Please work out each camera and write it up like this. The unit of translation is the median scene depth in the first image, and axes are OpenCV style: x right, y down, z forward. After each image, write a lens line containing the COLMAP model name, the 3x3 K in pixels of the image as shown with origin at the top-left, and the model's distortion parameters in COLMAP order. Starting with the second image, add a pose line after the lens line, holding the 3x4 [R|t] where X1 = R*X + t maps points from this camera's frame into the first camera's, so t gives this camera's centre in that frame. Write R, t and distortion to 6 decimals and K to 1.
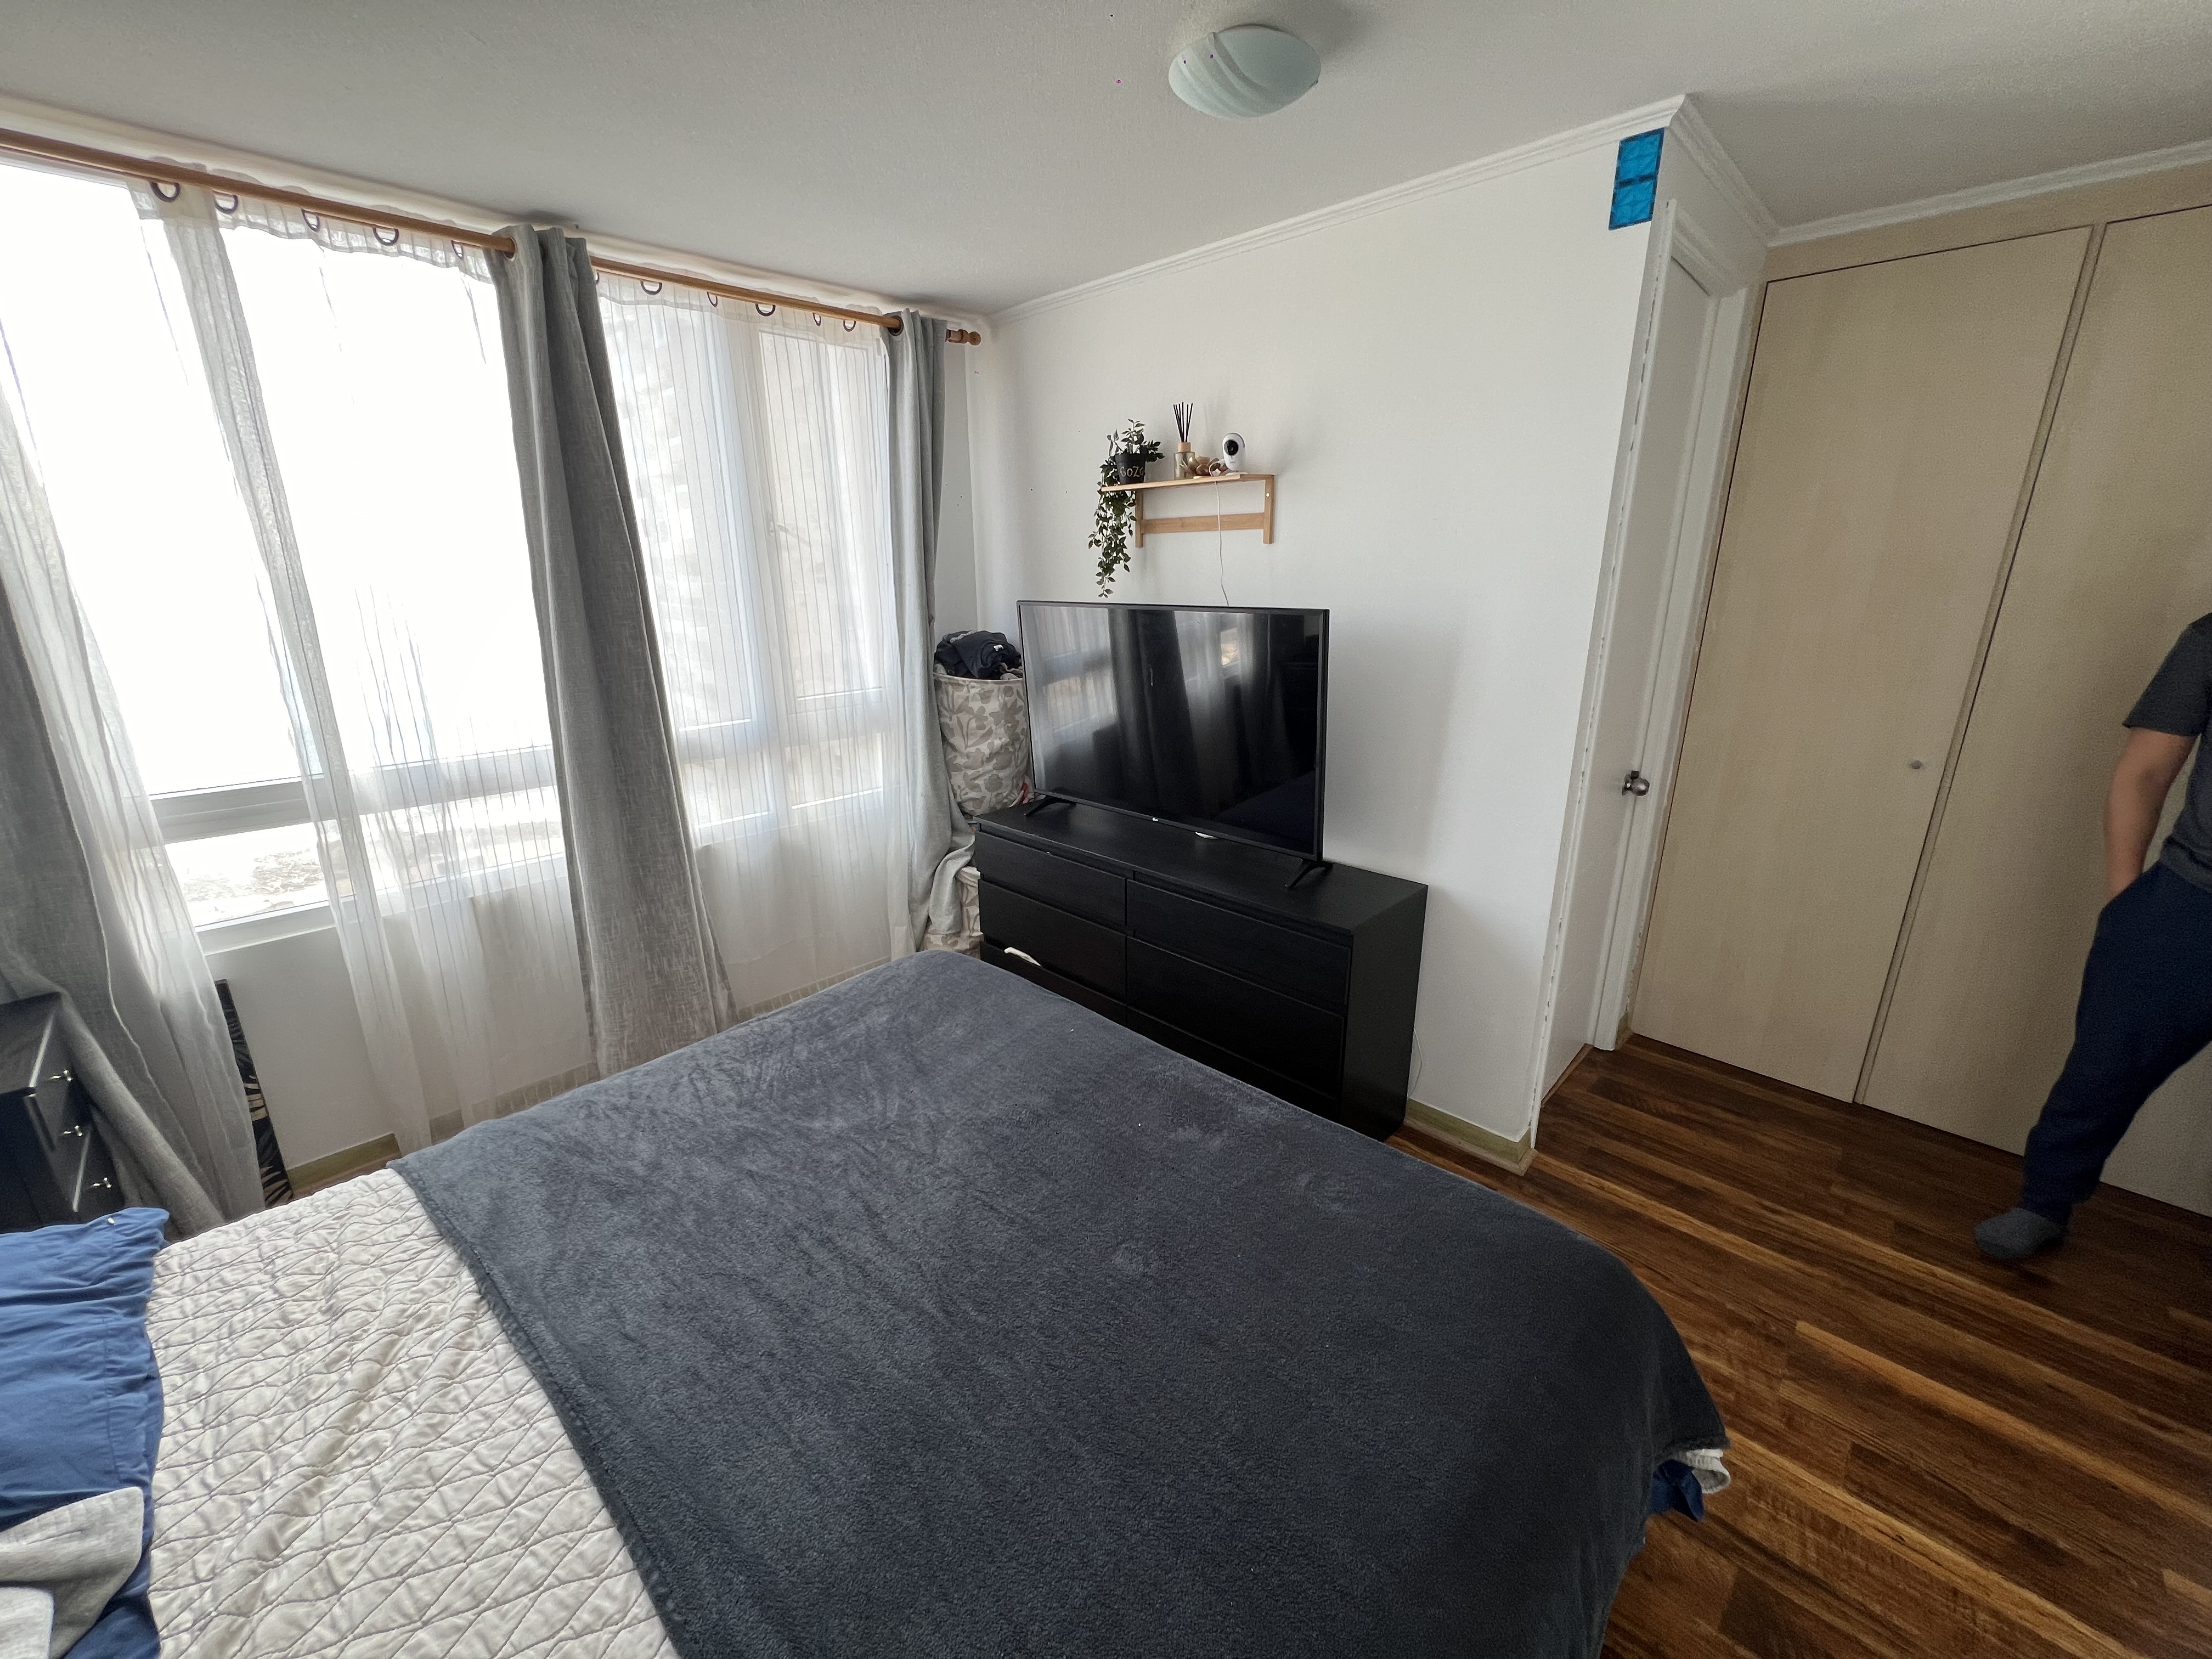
lens RADIAL K [[881.3, 0, 1108.2], [0, 881.3, 819.6], [0, 0, 1]] dist [-0.003355, -0.000377]
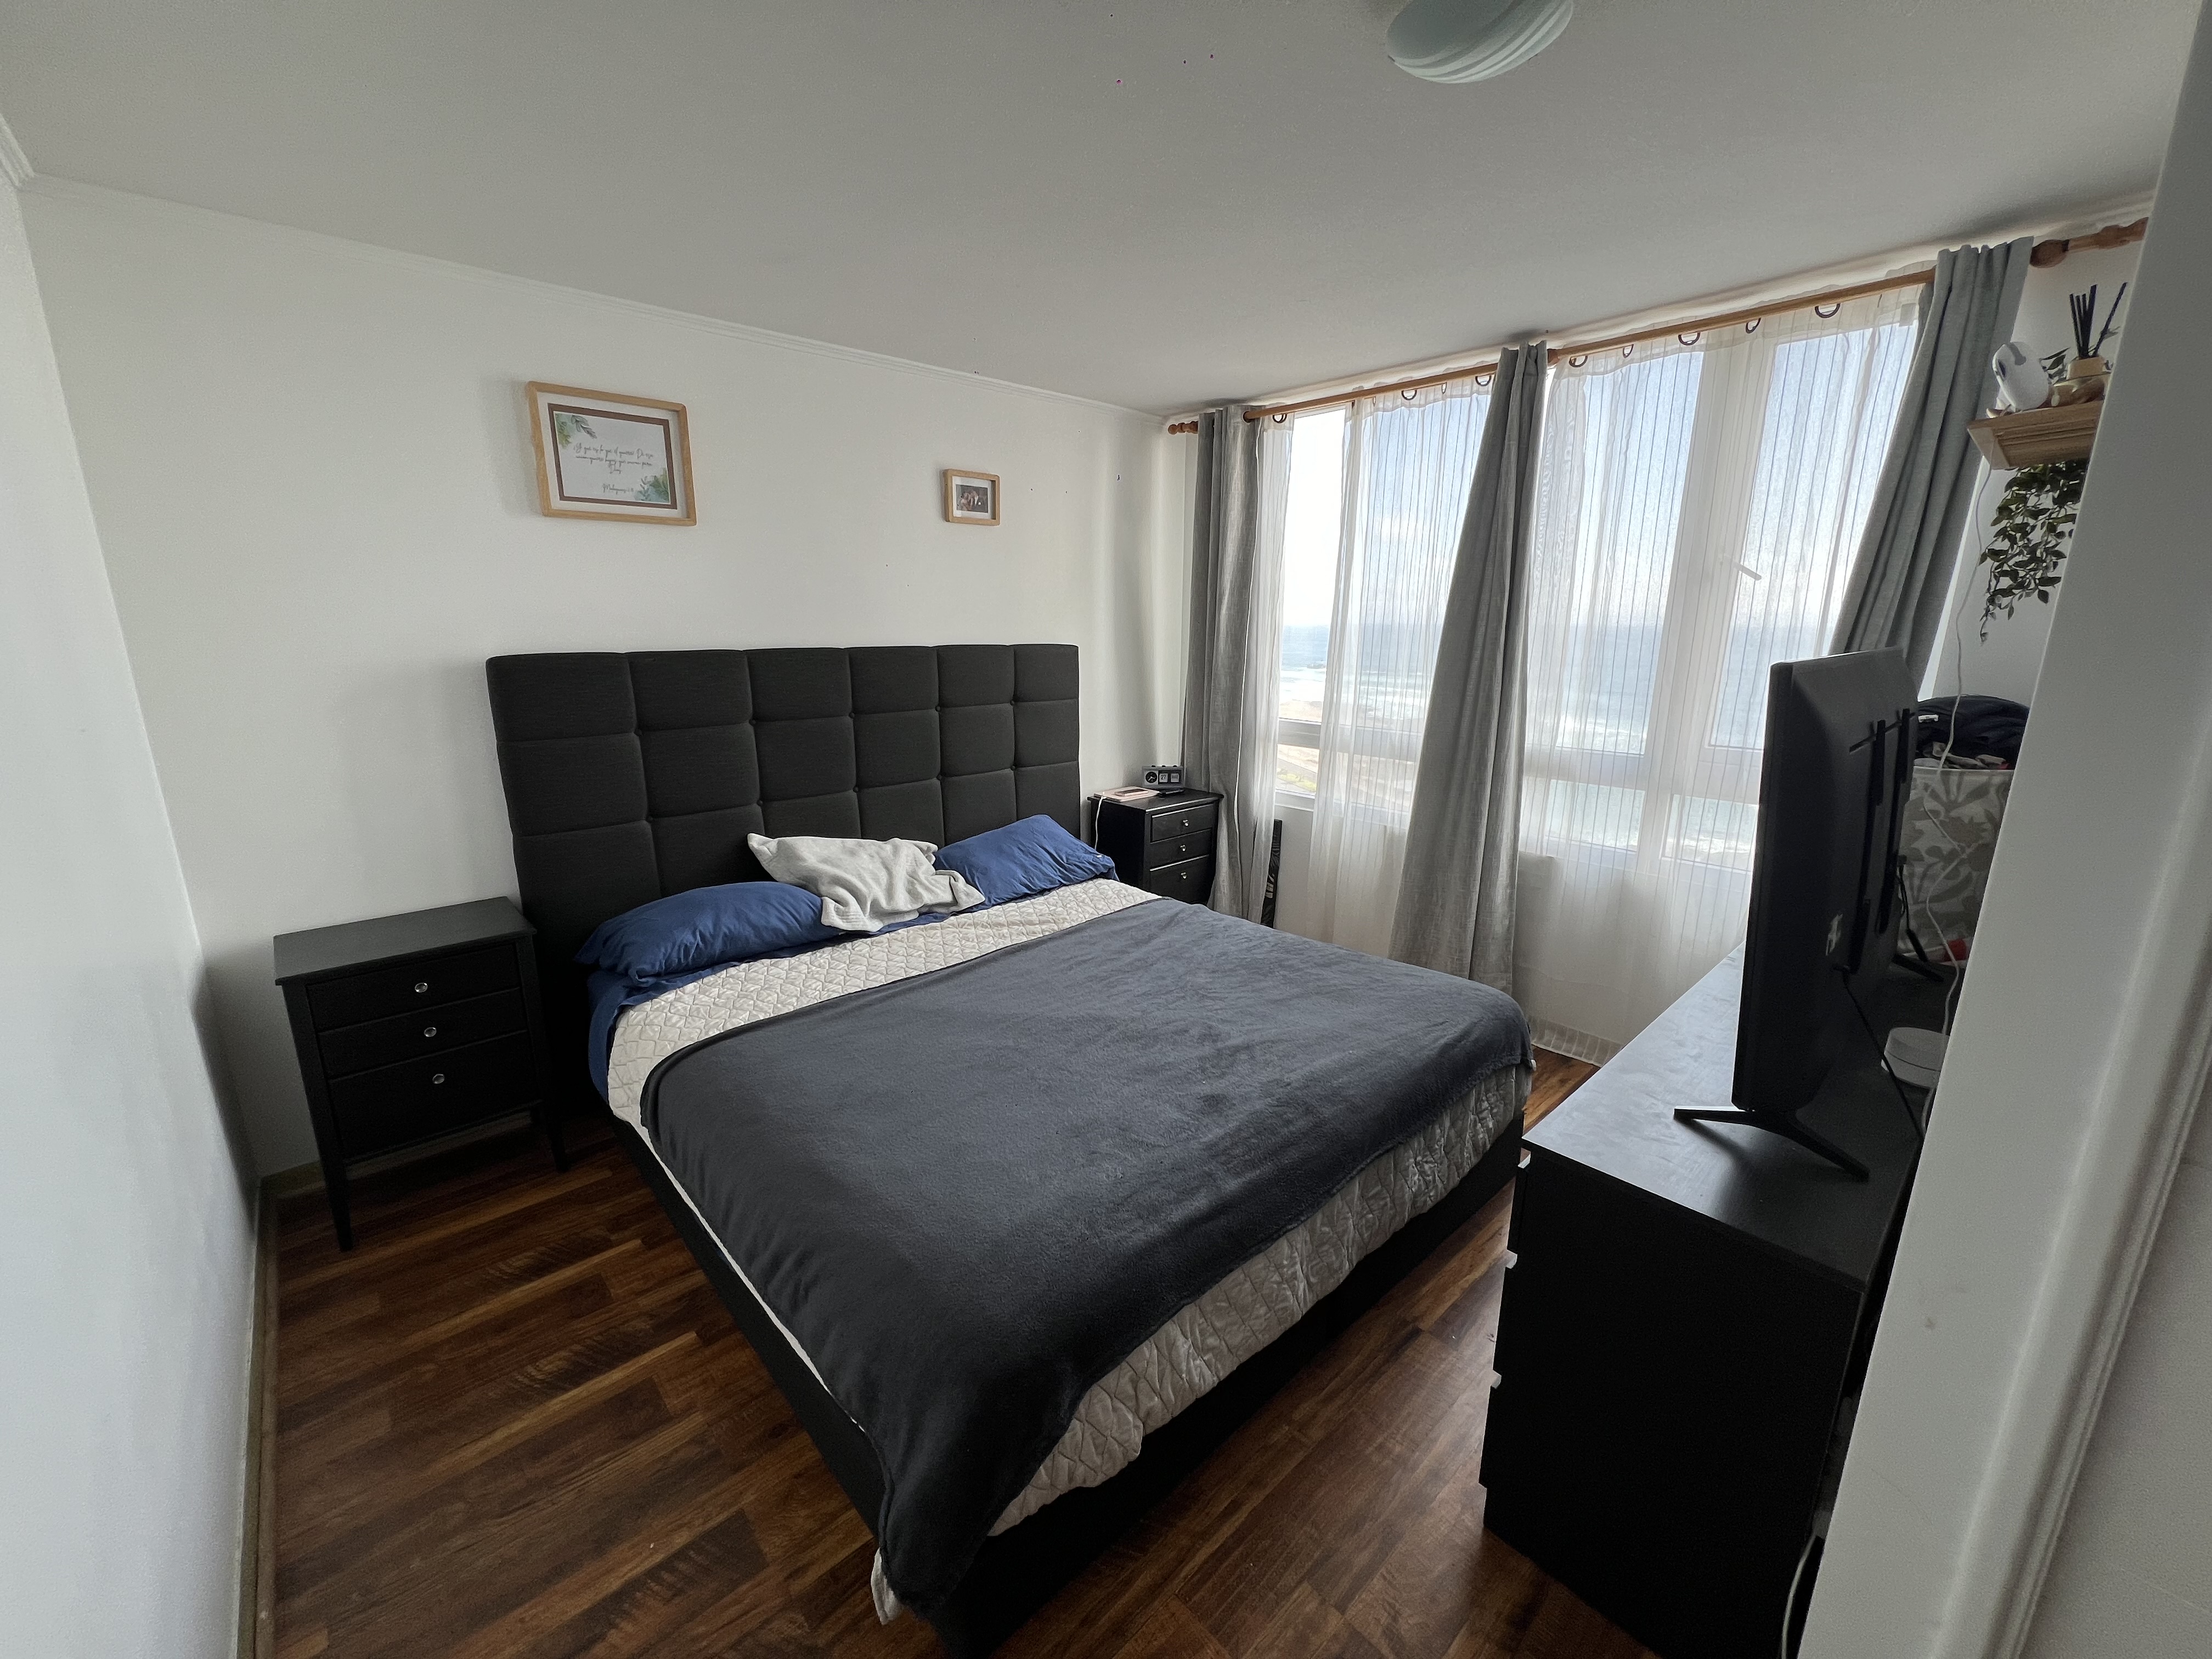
lens RADIAL K [[881.3, 0, 1110.9], [0, 881.3, 826.8], [0, 0, 1]] dist [-0.003355, -0.000377]
pose [[-0.059706, 0.232892, -0.970668, 0.856216], [-0.281382, 0.929044, 0.240213, -0.157537], [0.957737, 0.287470, 0.010062, 0.633258]]
